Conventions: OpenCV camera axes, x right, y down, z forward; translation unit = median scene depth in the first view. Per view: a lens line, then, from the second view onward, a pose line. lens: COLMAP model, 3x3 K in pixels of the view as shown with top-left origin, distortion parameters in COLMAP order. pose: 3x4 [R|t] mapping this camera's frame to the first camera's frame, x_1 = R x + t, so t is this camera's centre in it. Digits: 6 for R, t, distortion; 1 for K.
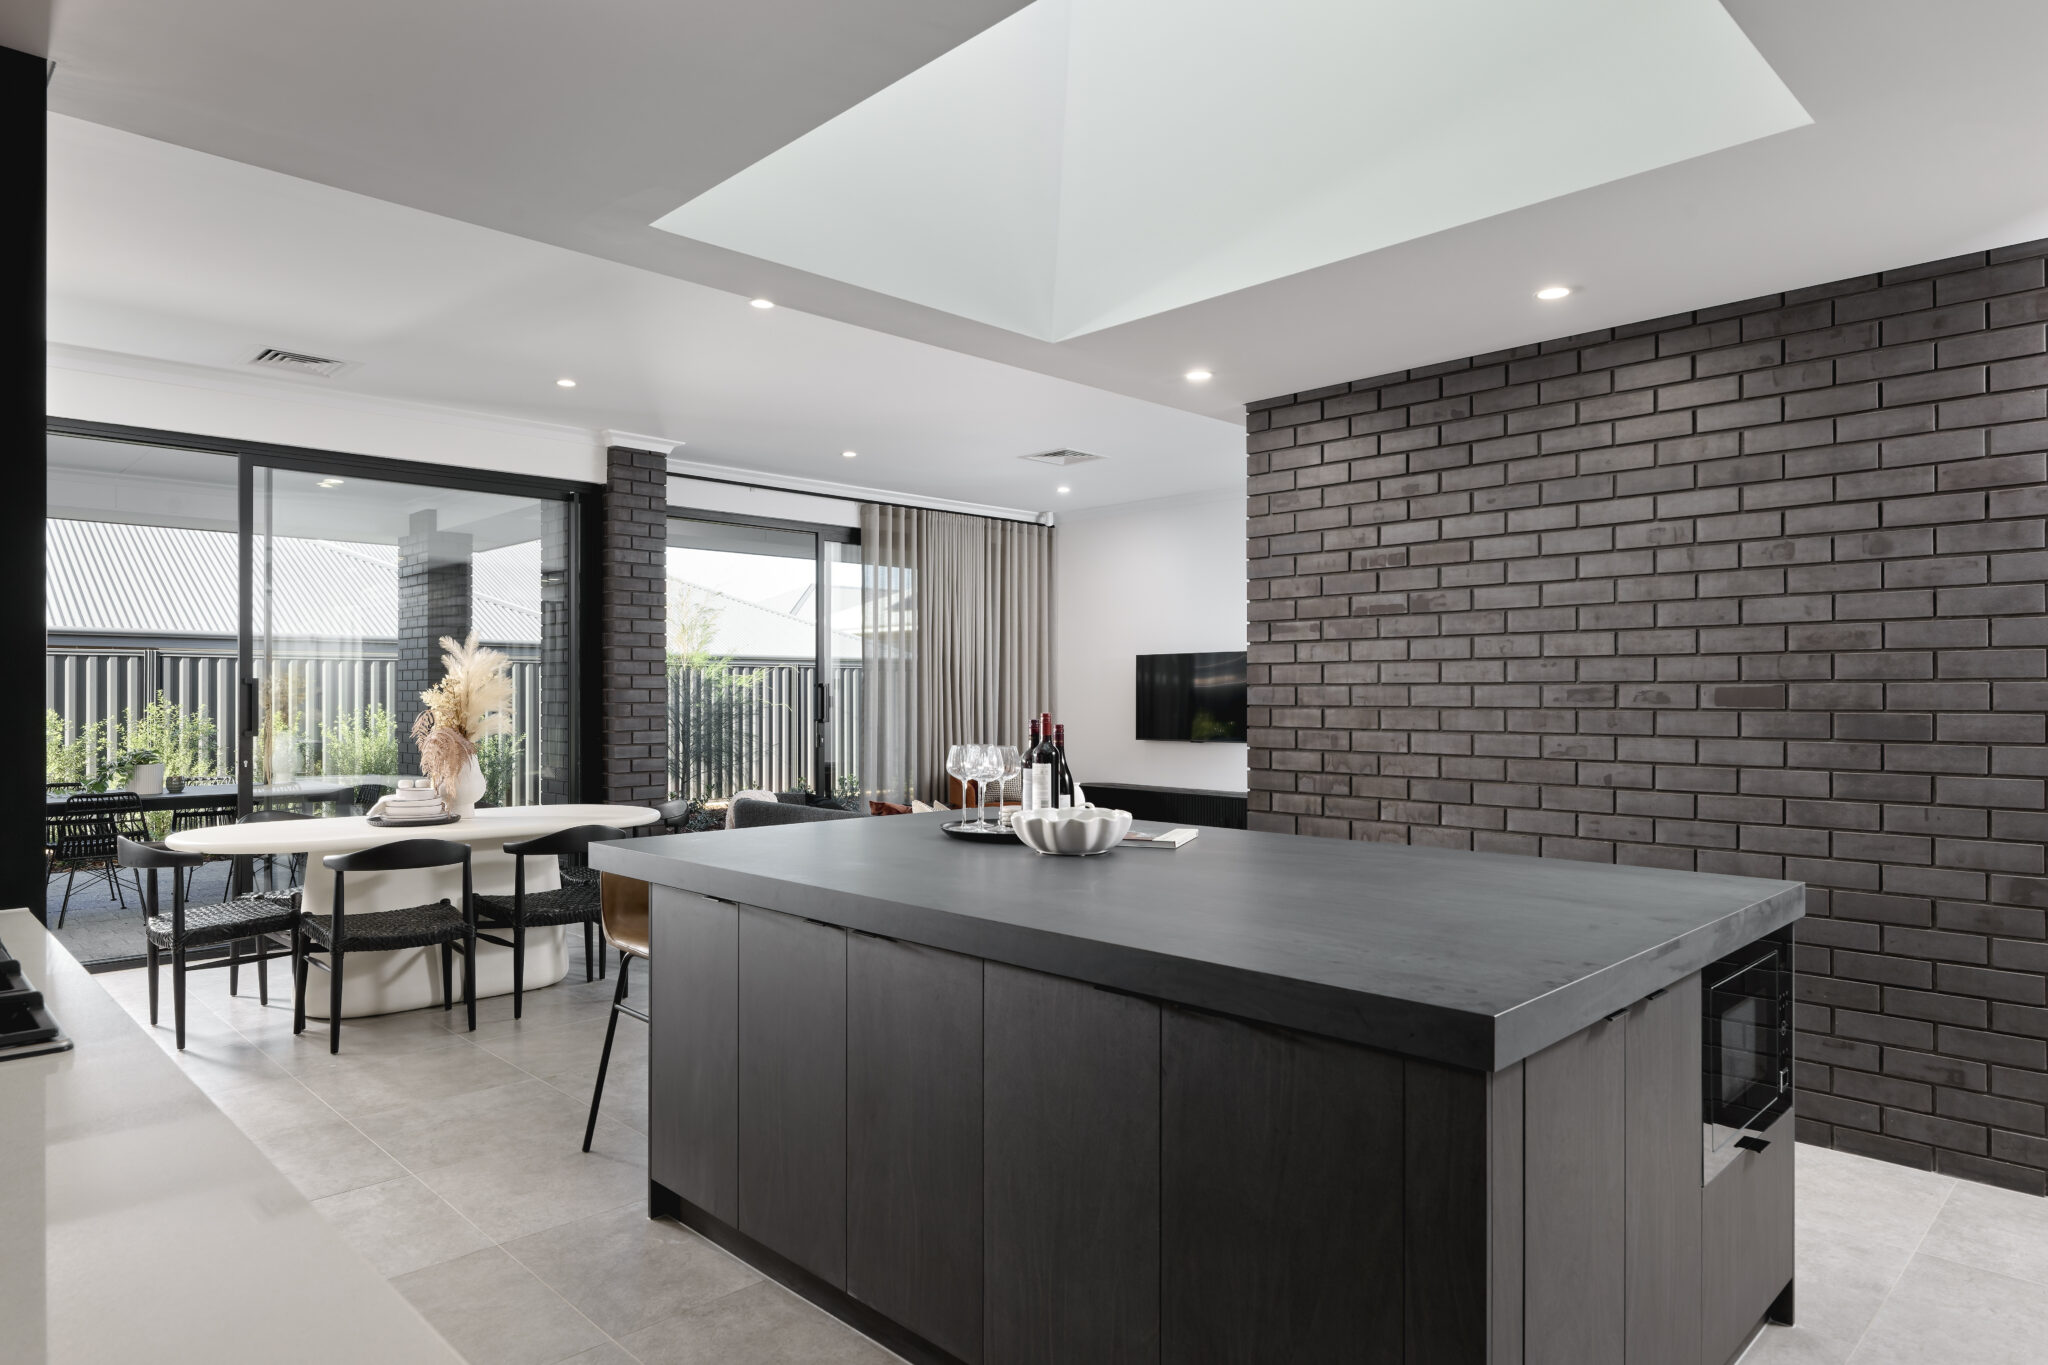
lens RADIAL K [[1203.5, 0, 1023.0], [0, 1203.5, 686.7], [0, 0, 1]] dist [-0.005069, -0.000723]
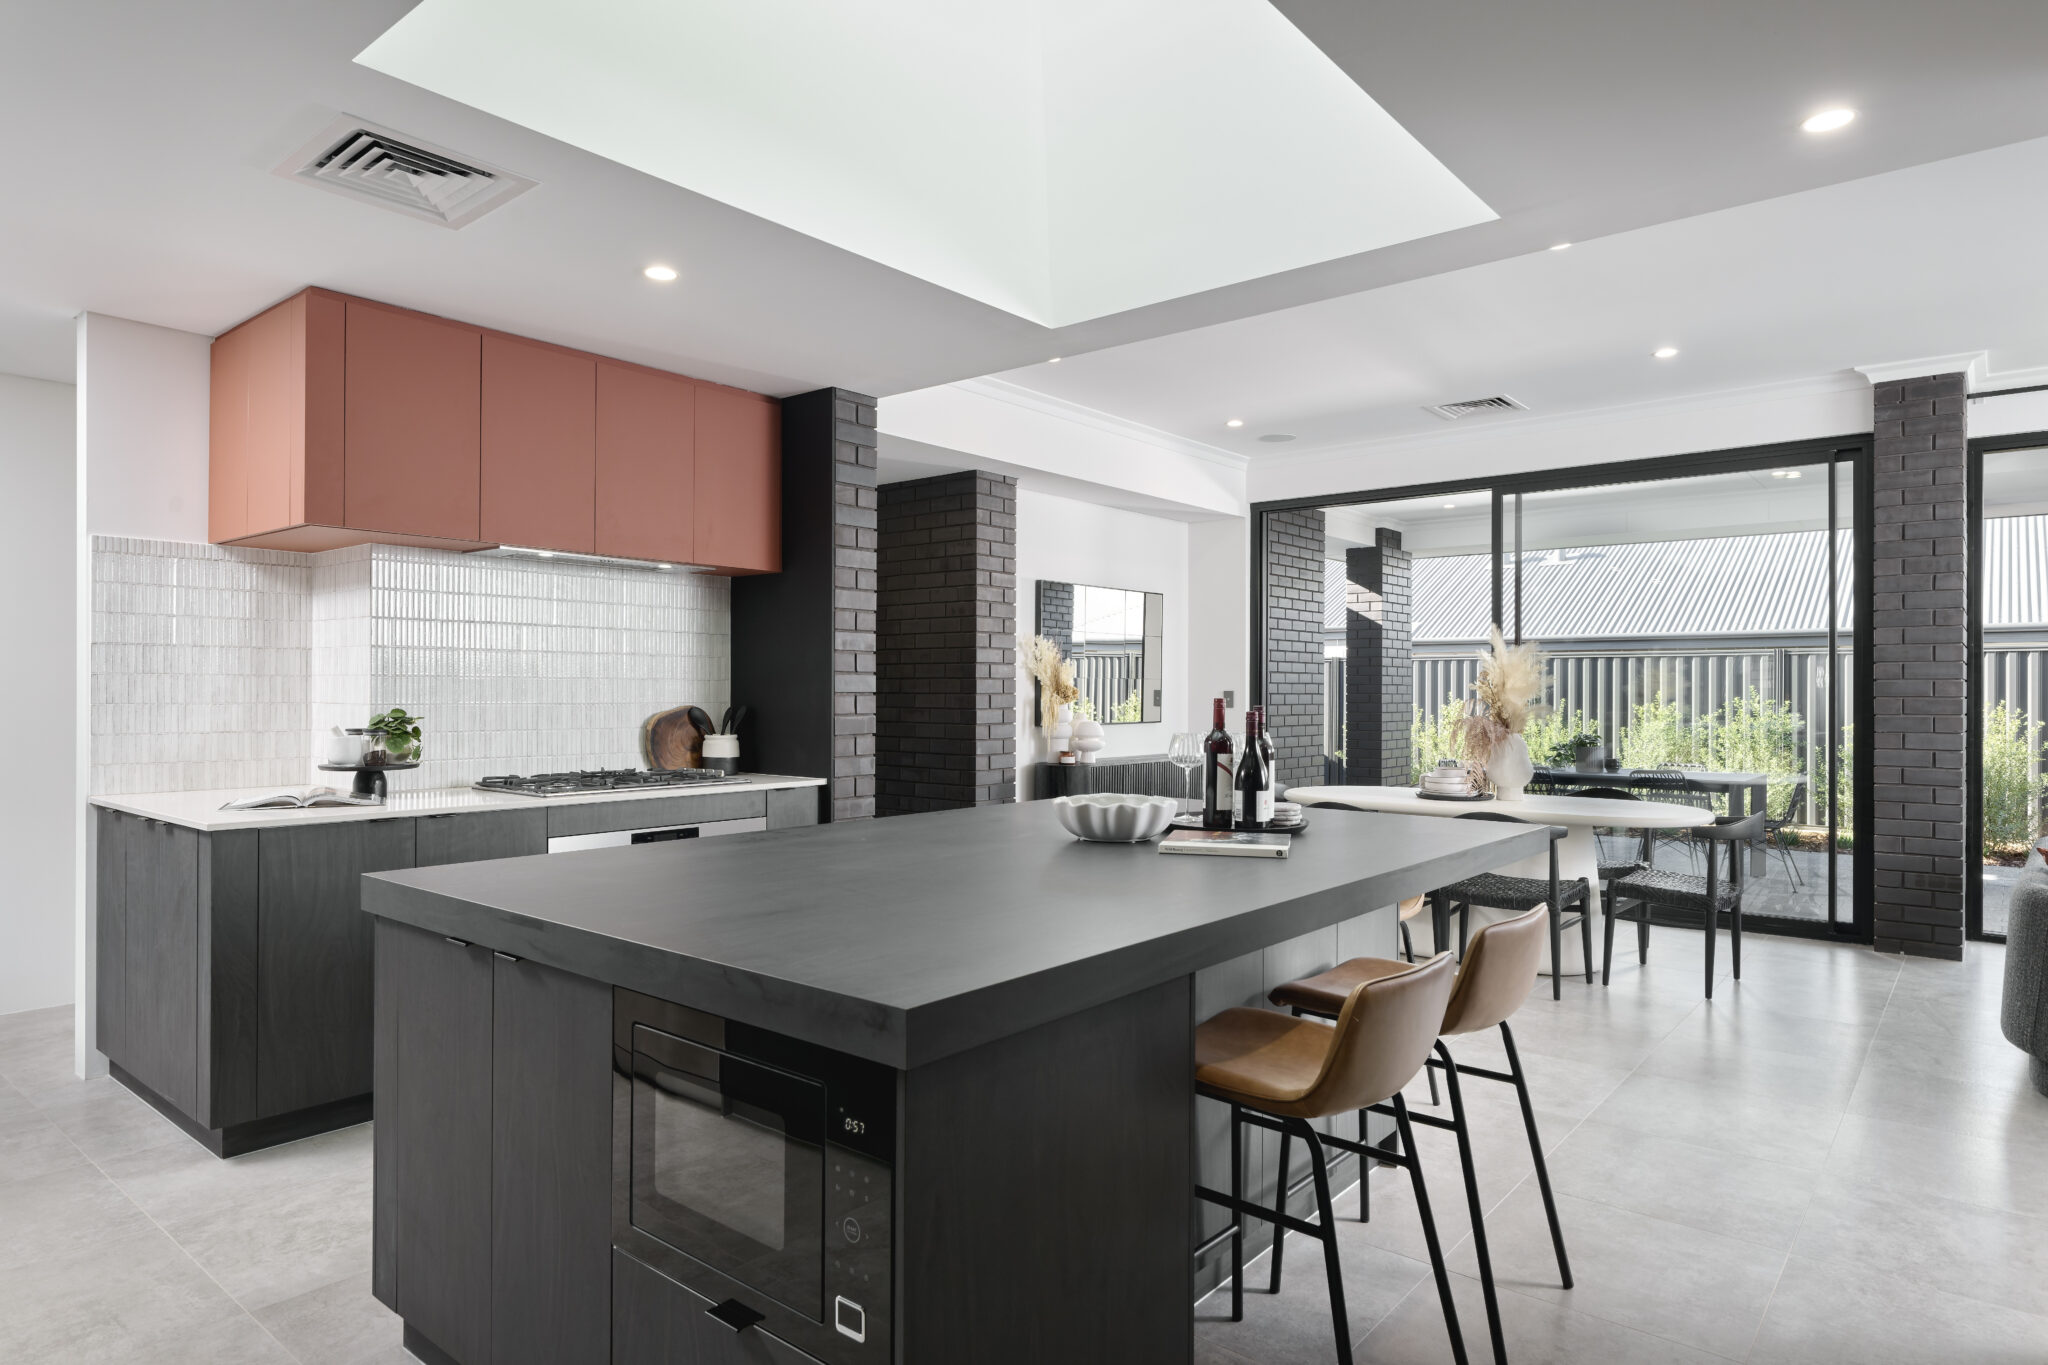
lens RADIAL K [[1236.6, 0, 1020.6], [0, 1236.6, 687.8], [0, 0, 1]] dist [-0.002282, 0.000170]
pose [[0.113324, -0.005546, -0.993543, 0.415733], [0.005232, 0.999974, -0.004985, 0.008240], [0.993544, -0.004634, 0.113350, 0.314465]]
